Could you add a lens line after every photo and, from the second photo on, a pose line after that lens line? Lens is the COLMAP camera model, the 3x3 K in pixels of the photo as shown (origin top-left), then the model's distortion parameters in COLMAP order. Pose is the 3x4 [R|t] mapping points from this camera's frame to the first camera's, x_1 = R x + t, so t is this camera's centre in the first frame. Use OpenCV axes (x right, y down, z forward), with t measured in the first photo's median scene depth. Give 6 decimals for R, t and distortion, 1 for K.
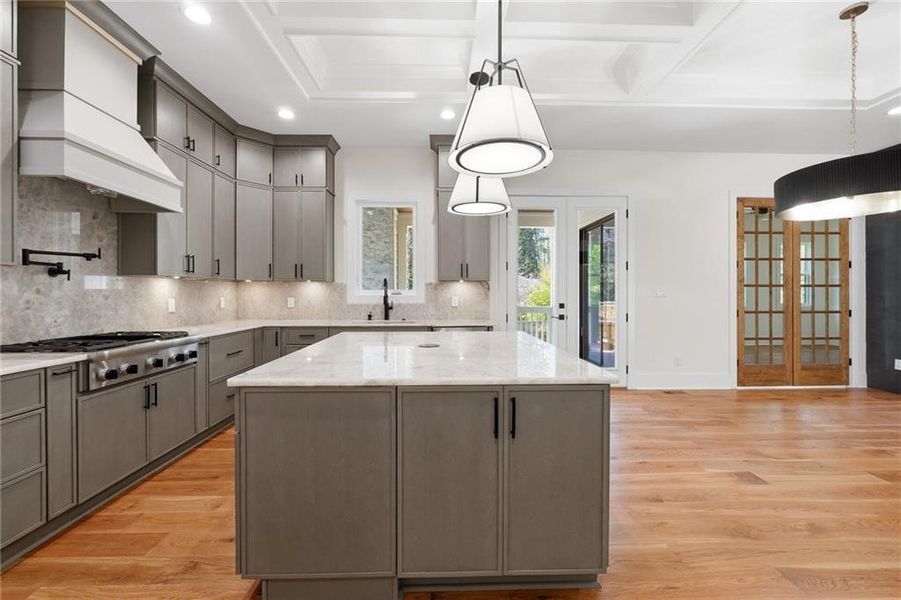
lens RADIAL K [[390.1, 0, 449.2], [0, 390.1, 293.8], [0, 0, 1]] dist [0.001721, 0.000699]
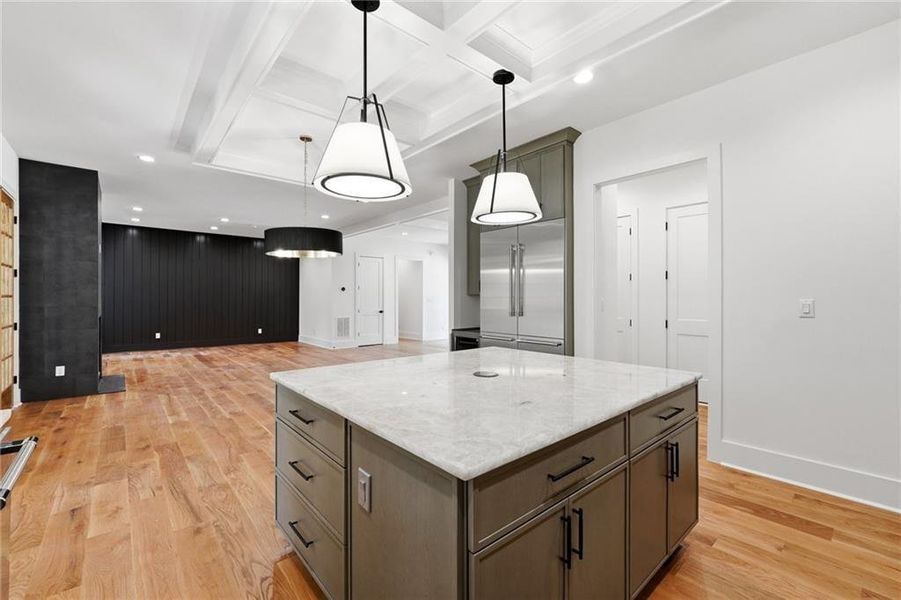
lens RADIAL K [[390.1, 0, 451.2], [0, 390.1, 298.4], [0, 0, 1]] dist [0.001721, 0.000699]
pose [[-0.638414, -0.000108, 0.769693, -0.435446], [0.001770, 0.999997, 0.001608, -0.020683], [-0.769691, 0.002389, -0.638412, 1.066321]]
